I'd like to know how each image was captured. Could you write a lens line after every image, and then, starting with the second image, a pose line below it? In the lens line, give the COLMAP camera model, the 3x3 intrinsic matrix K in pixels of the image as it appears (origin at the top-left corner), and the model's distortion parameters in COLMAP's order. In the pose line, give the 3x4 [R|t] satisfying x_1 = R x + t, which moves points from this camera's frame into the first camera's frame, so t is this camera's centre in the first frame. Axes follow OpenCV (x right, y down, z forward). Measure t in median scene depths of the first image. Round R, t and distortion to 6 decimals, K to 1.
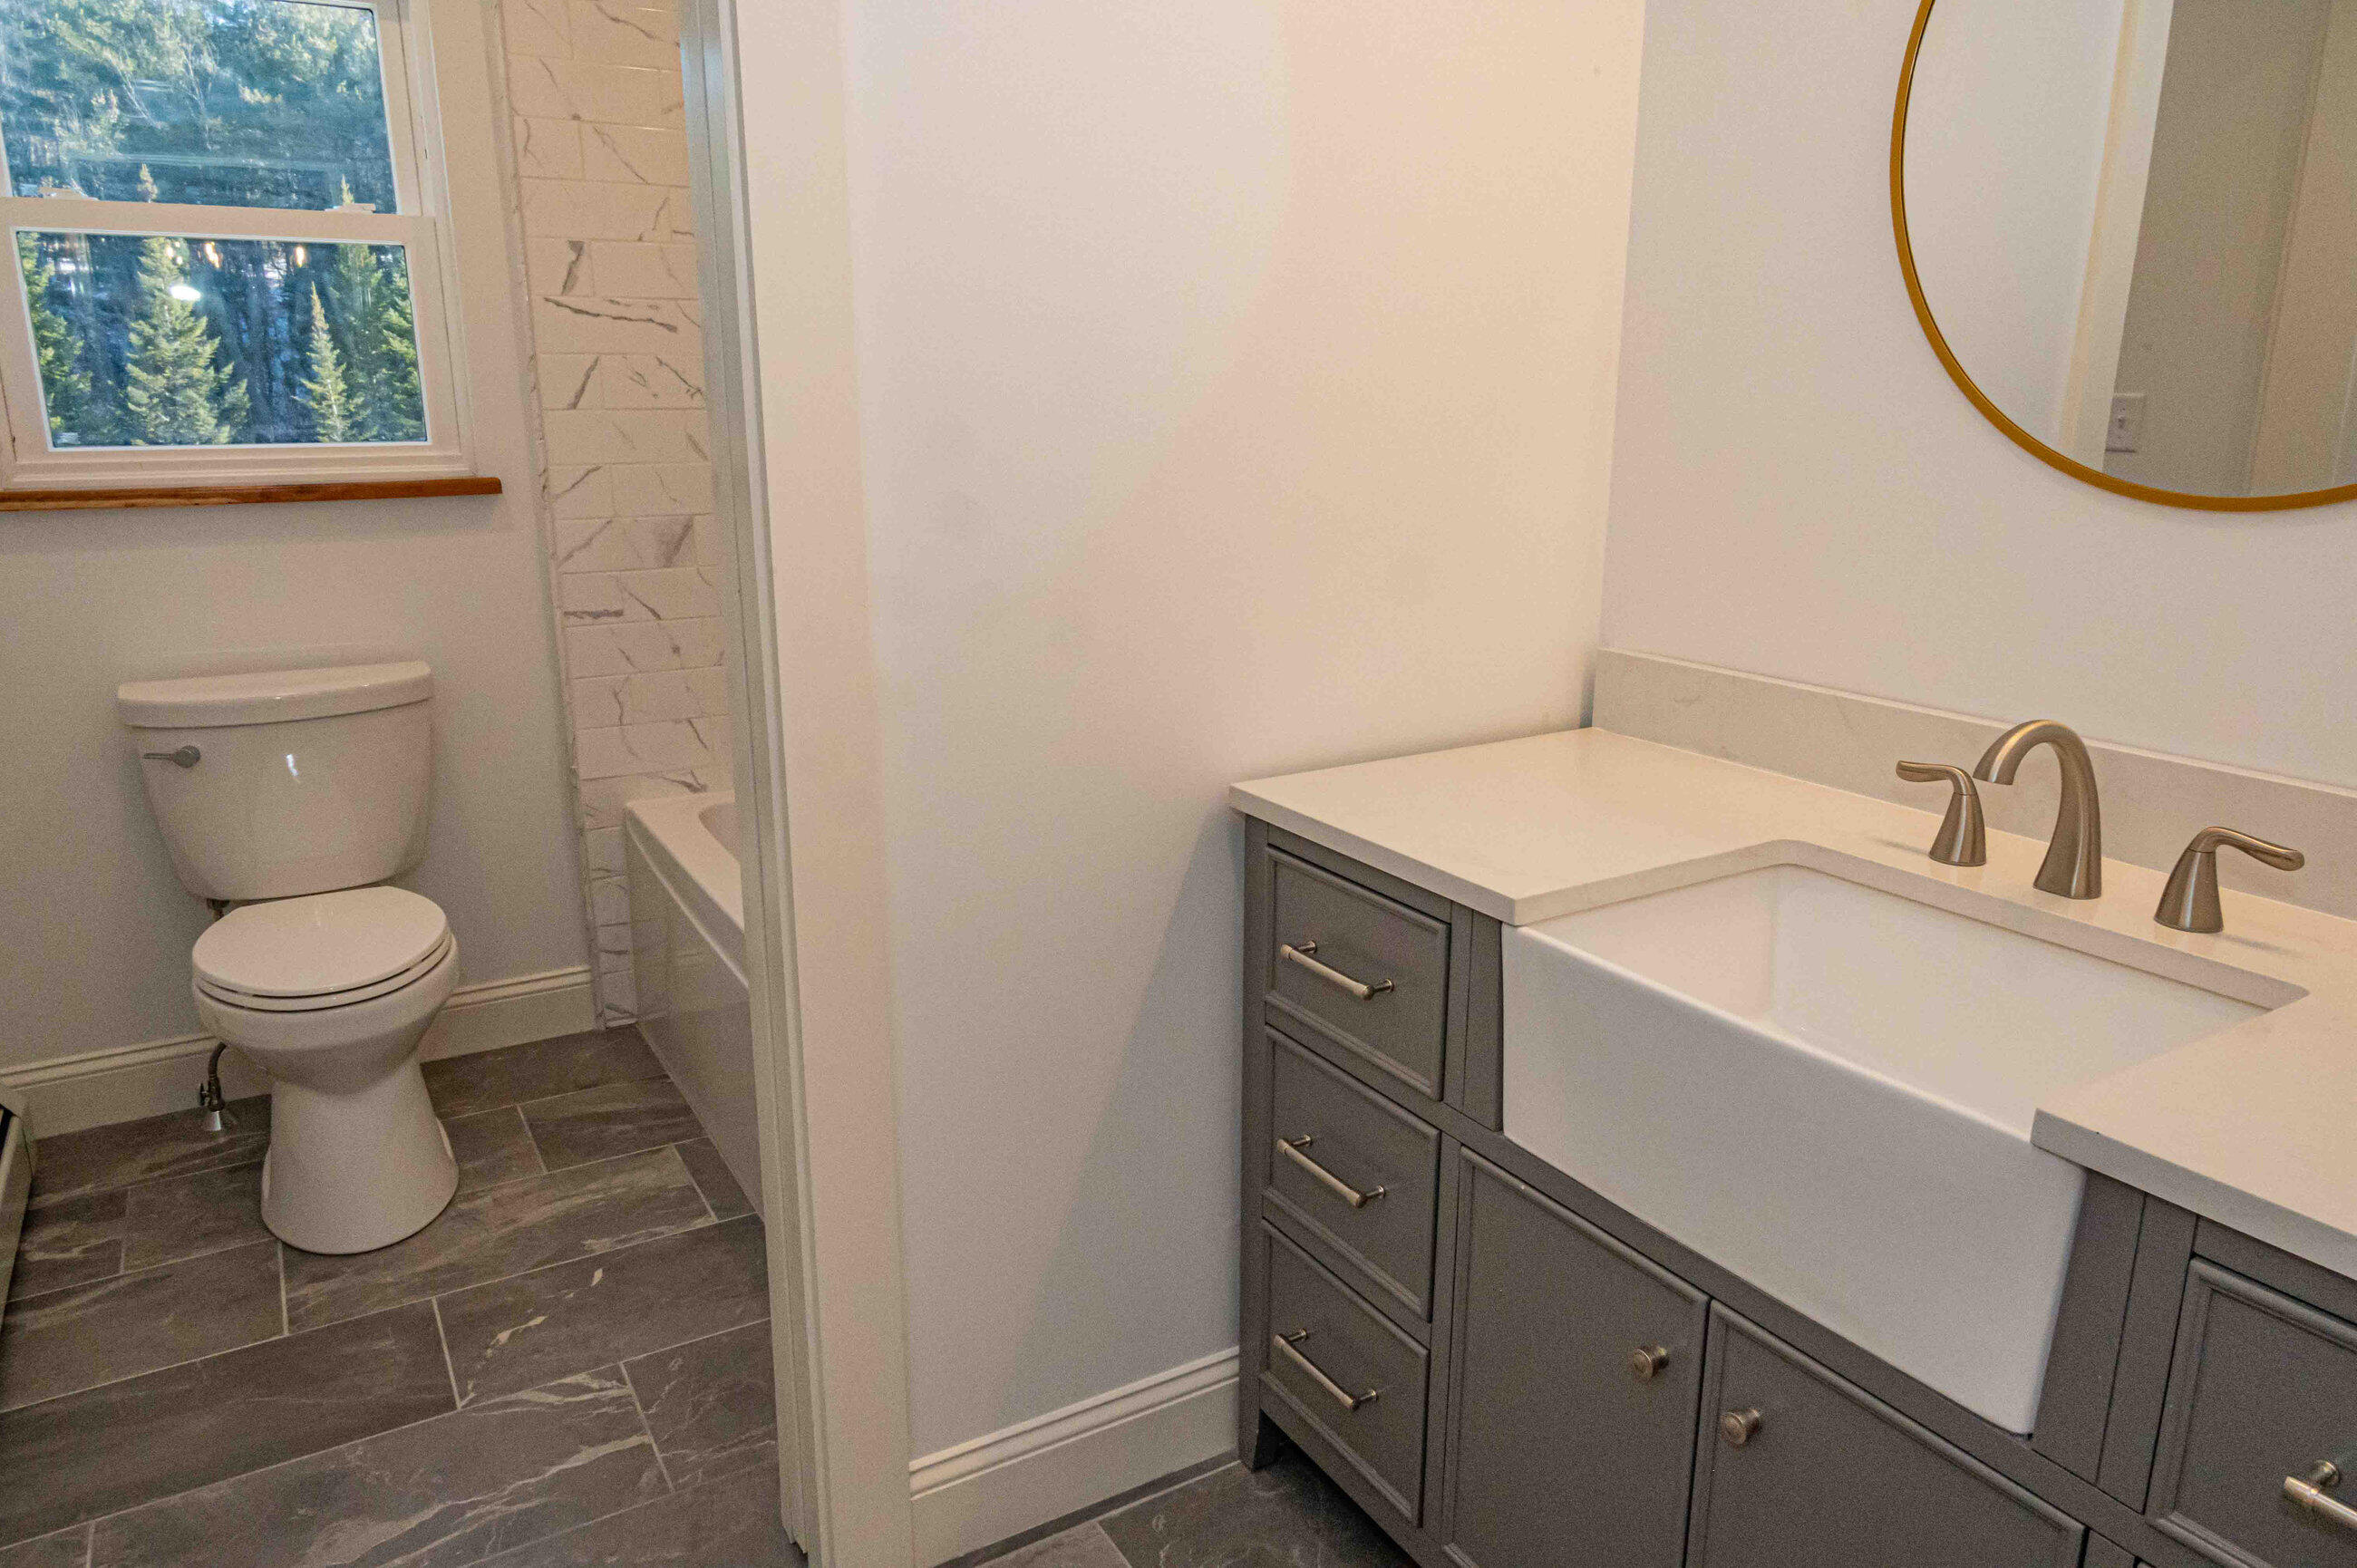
lens RADIAL K [[1551.0, 0, 1178.5], [0, 1551.0, 784.0], [0, 0, 1]] dist [0.000866, -0.003558]
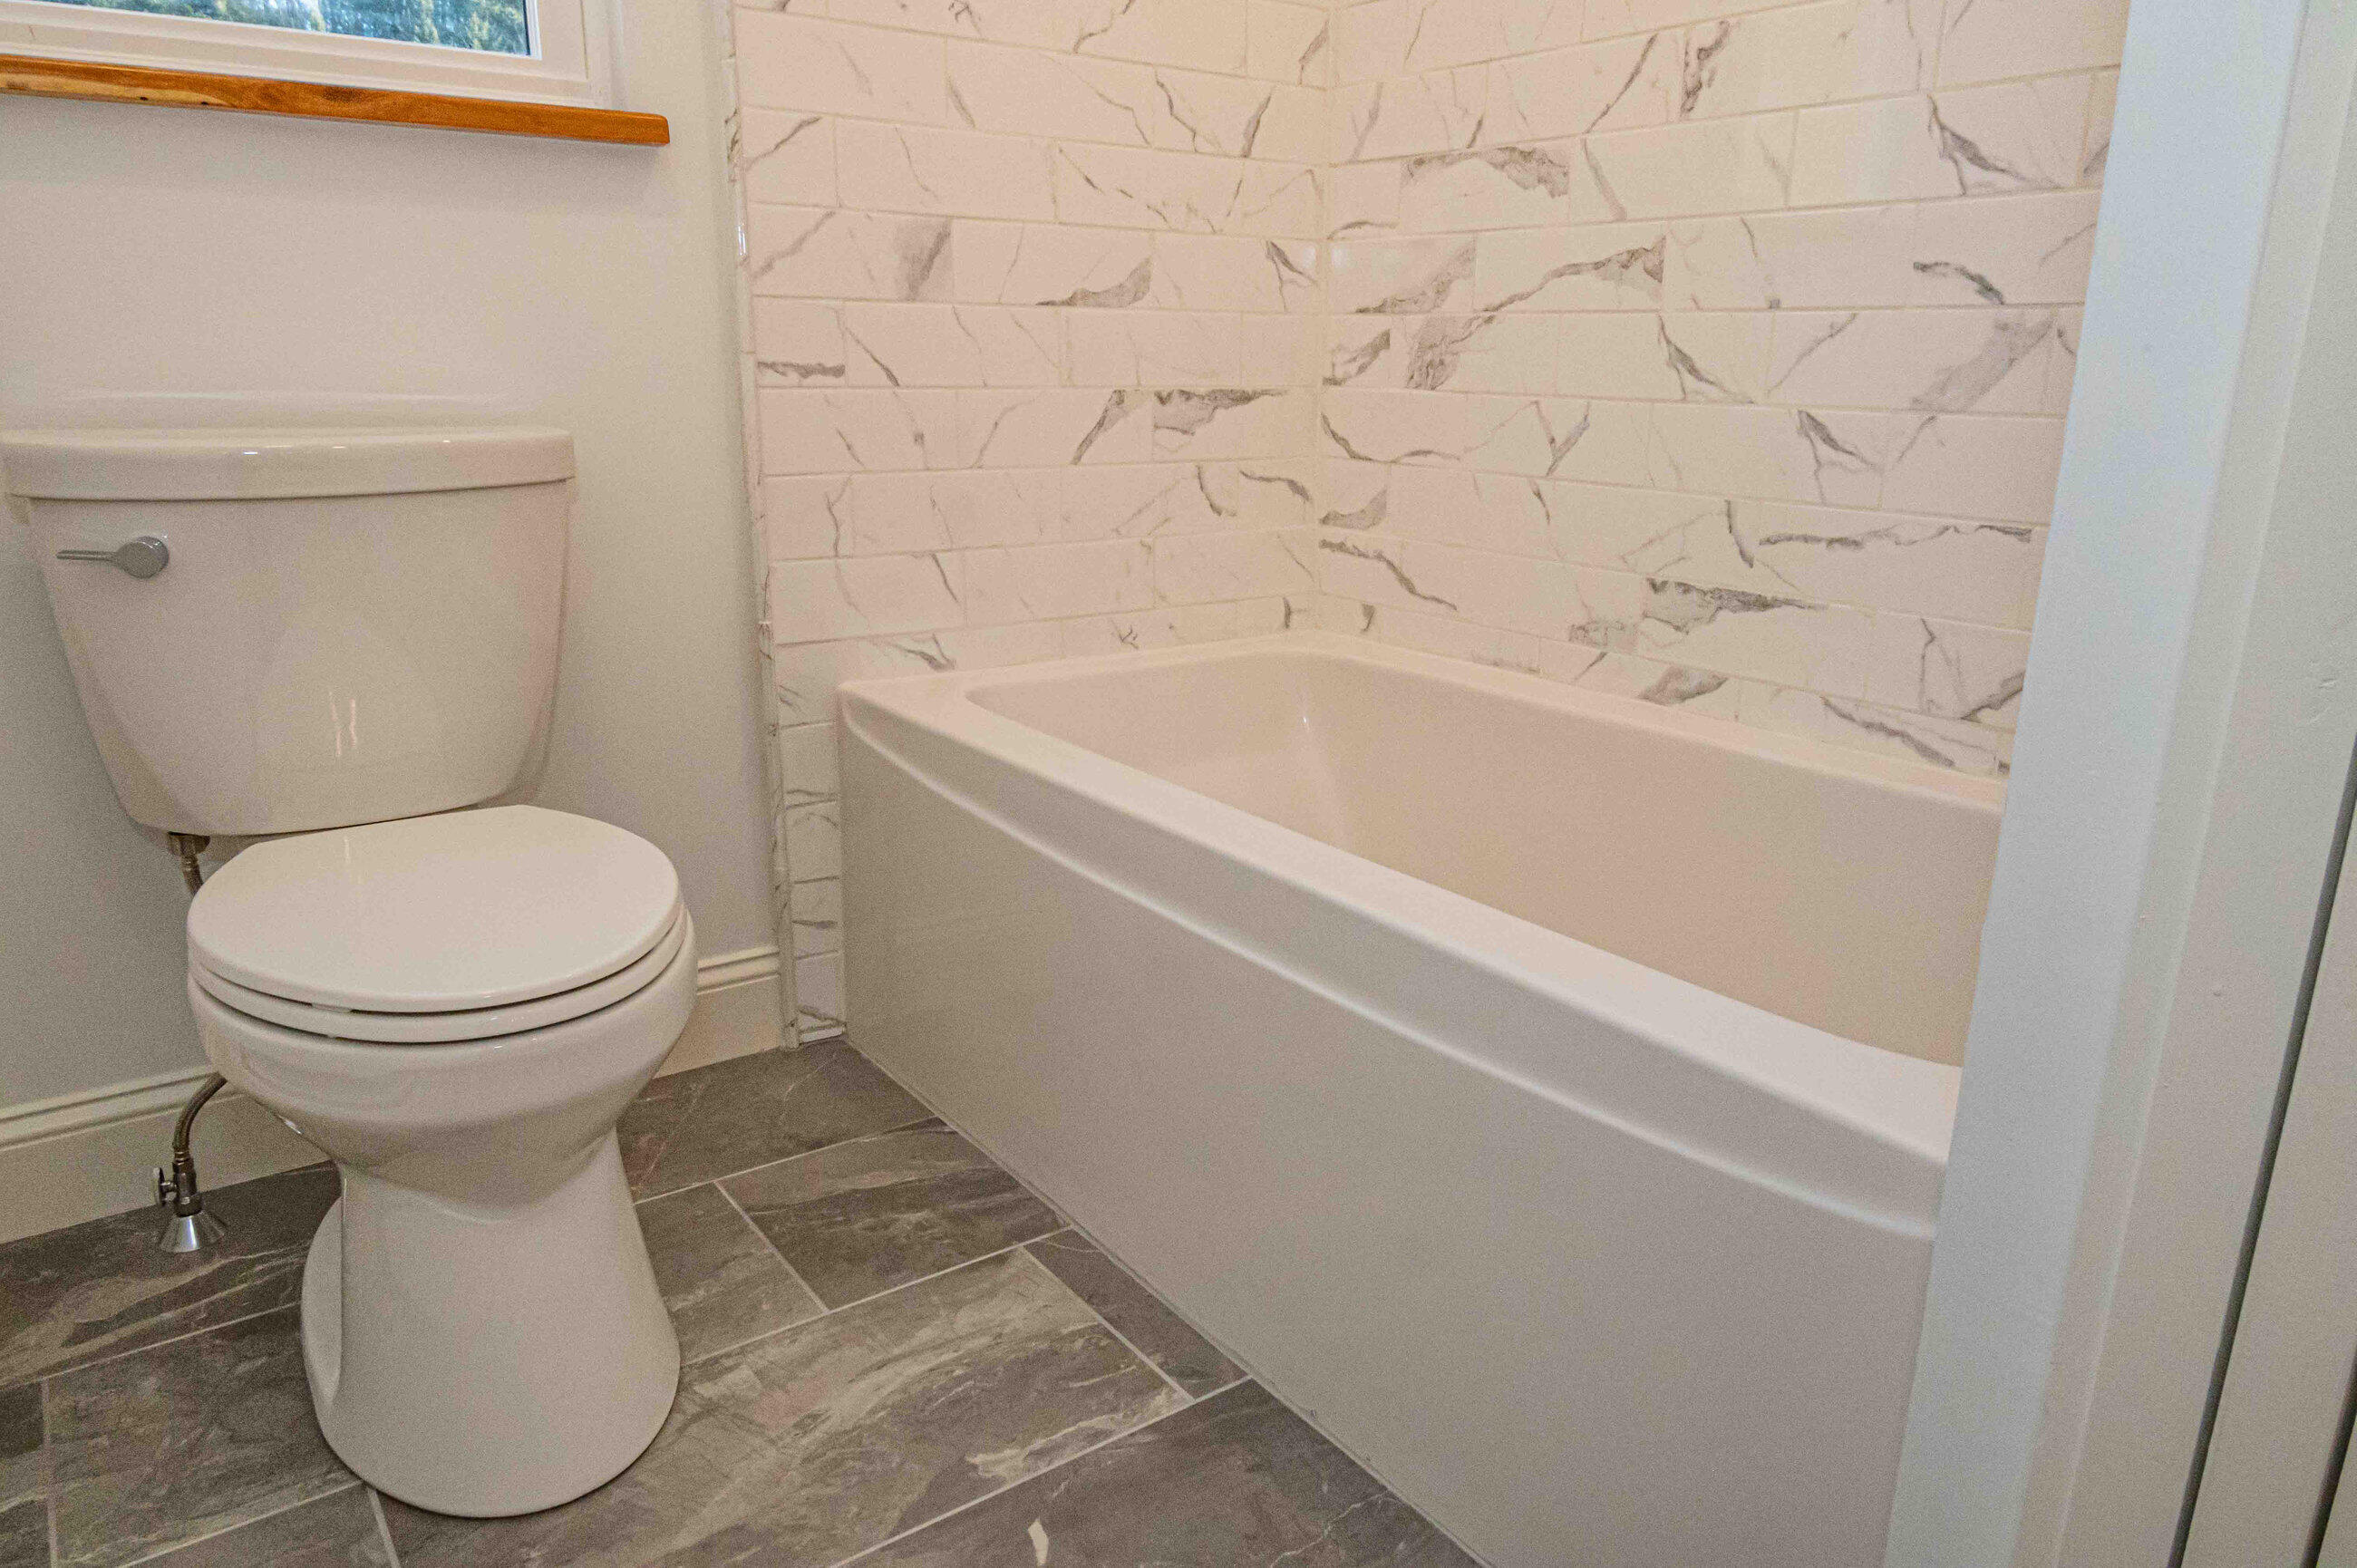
lens RADIAL K [[1554.7, 0, 1178.5], [0, 1554.7, 784.0], [0, 0, 1]] dist [-0.000801, -0.006491]
pose [[0.995610, -0.012767, 0.092723, -0.314713], [0.011542, 0.999839, 0.013741, 0.051109], [-0.092883, -0.012610, 0.995597, 0.410516]]
